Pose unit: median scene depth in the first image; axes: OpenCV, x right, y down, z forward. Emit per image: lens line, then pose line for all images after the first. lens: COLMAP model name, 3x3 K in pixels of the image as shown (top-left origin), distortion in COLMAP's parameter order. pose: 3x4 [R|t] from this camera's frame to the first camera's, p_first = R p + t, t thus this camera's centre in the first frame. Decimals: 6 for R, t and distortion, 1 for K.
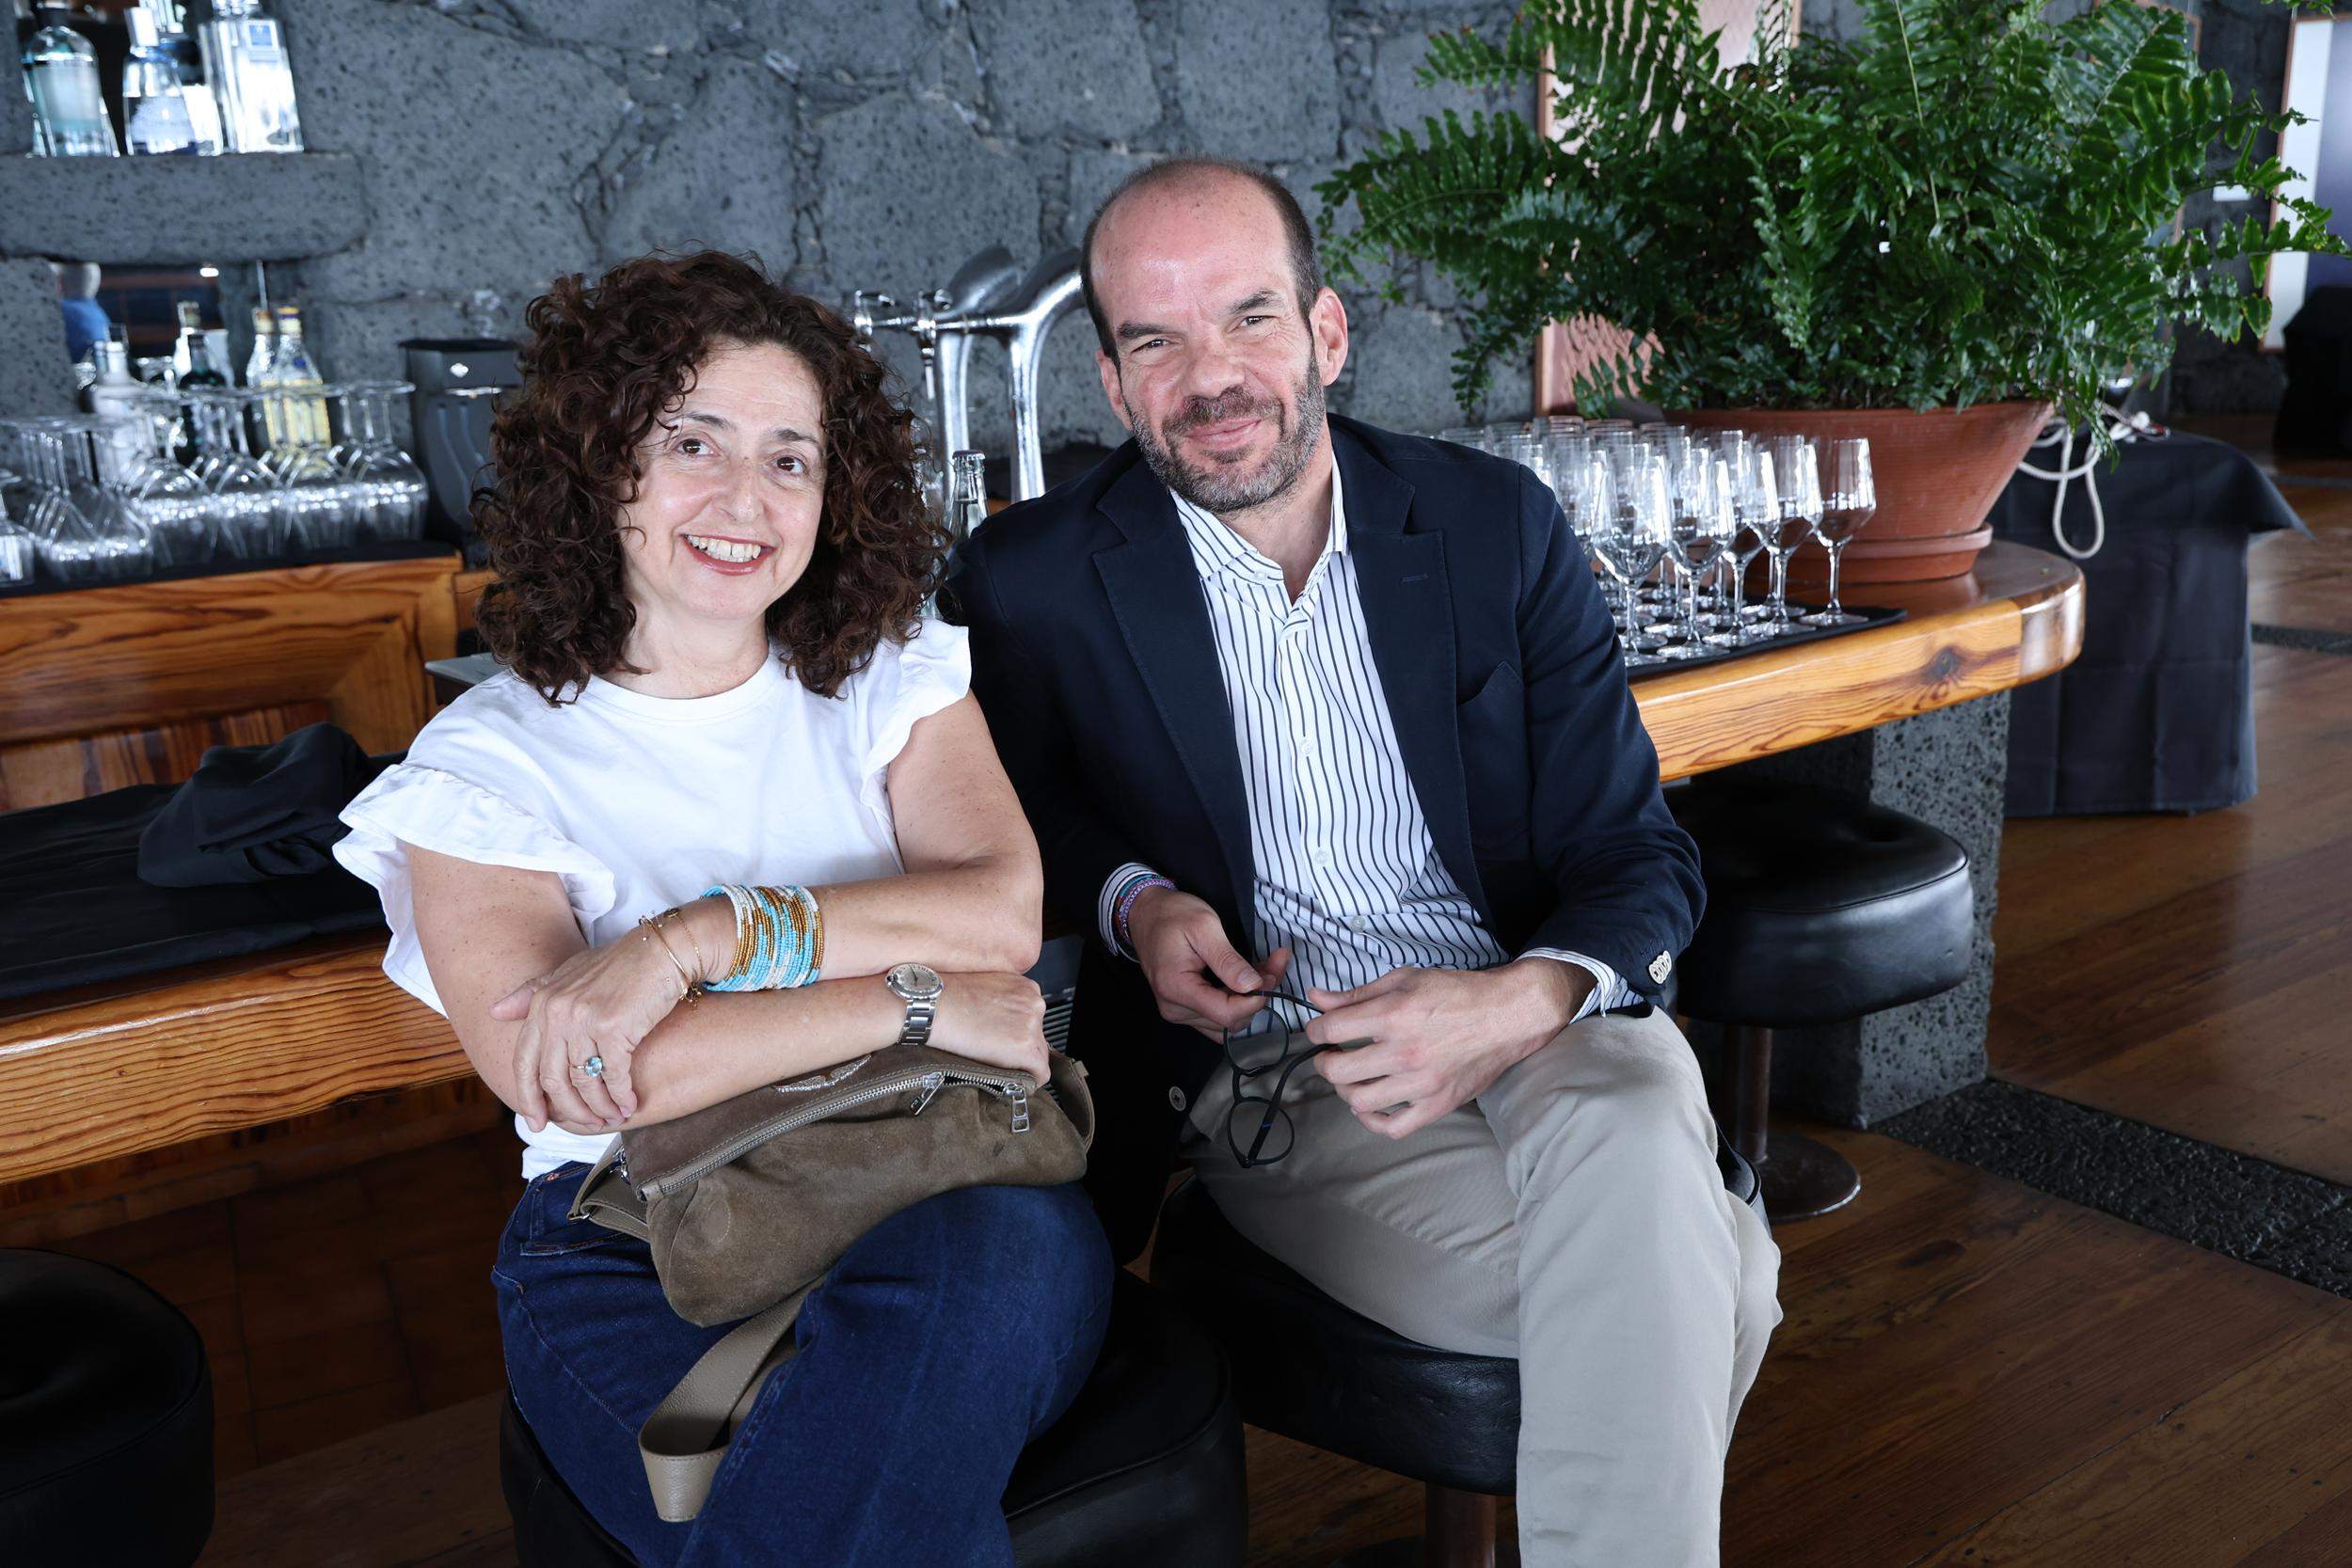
lens RADIAL K [[2322.0, 0, 1208.9], [0, 2322.0, 777.7], [0, 0, 1]] dist [0.021253, 0.073460]
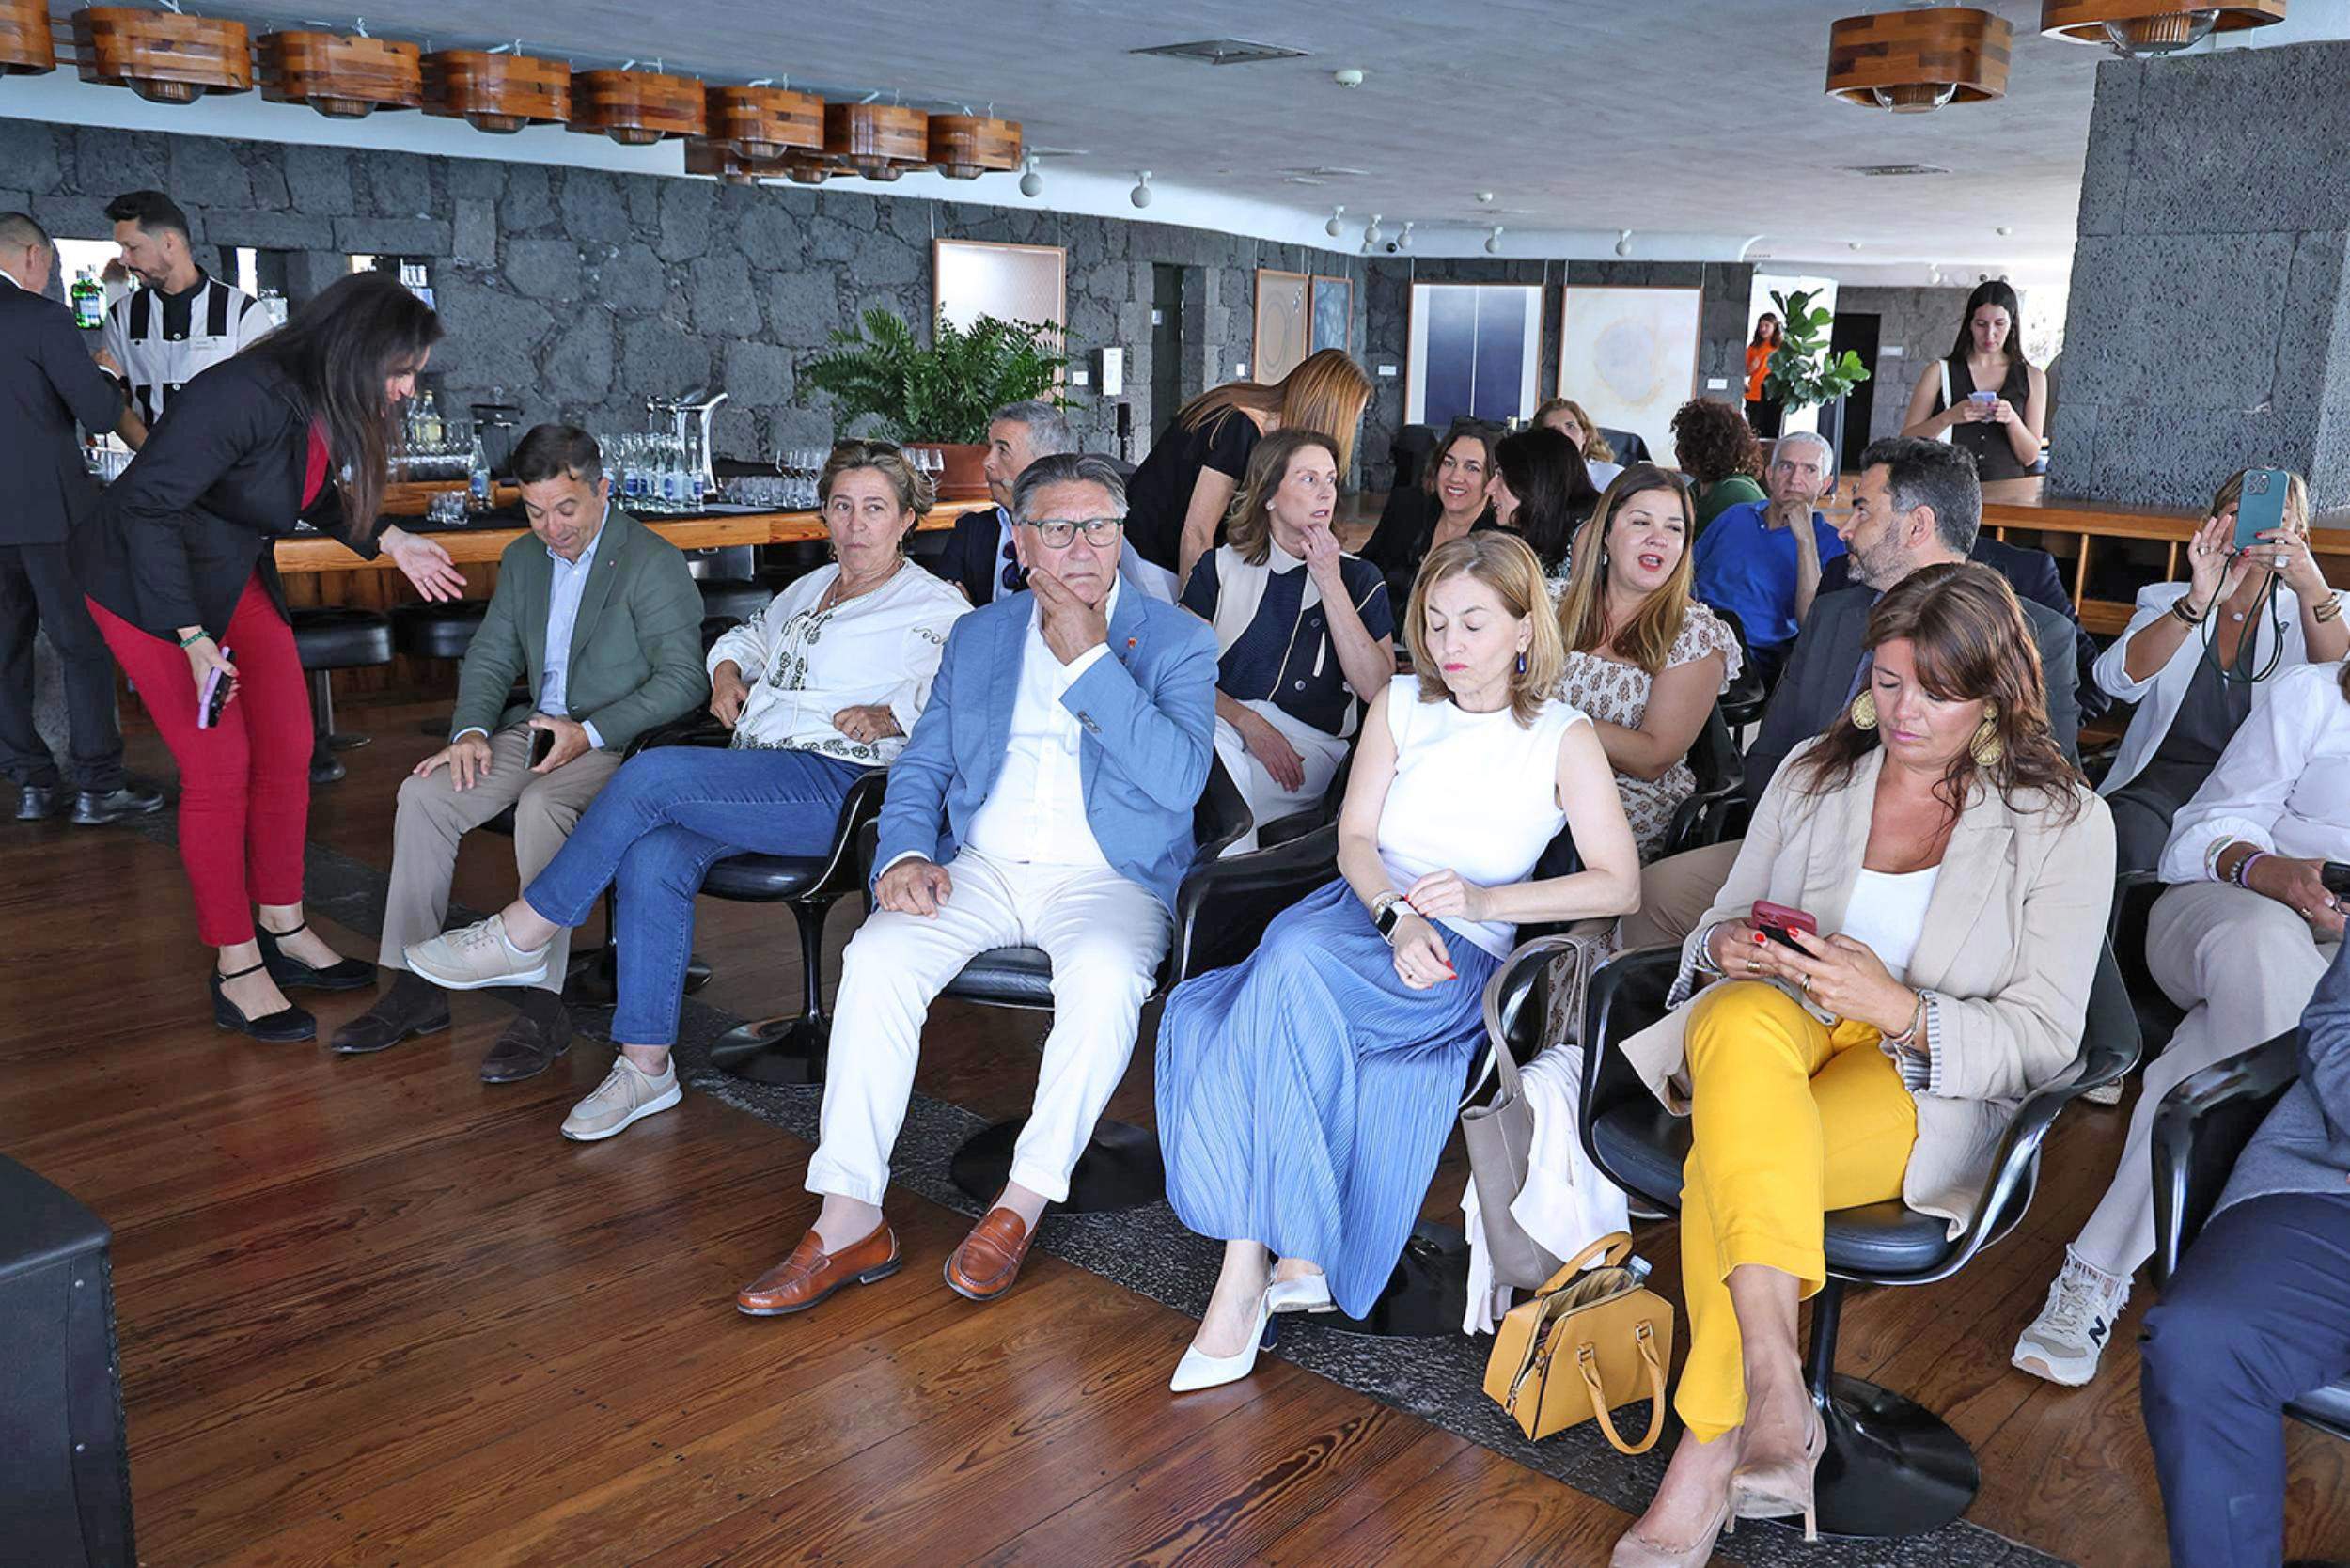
lens RADIAL K [[1979.2, 0, 1175.0], [0, 1979.2, 784.0], [0, 0, 1]] dist [0.012690, 0.025800]
pose [[0.987021, 0.015741, 0.159818, 0.096633], [-0.013580, 0.999801, -0.014606, 0.259466], [-0.160016, 0.012246, 0.987038, -1.318799]]
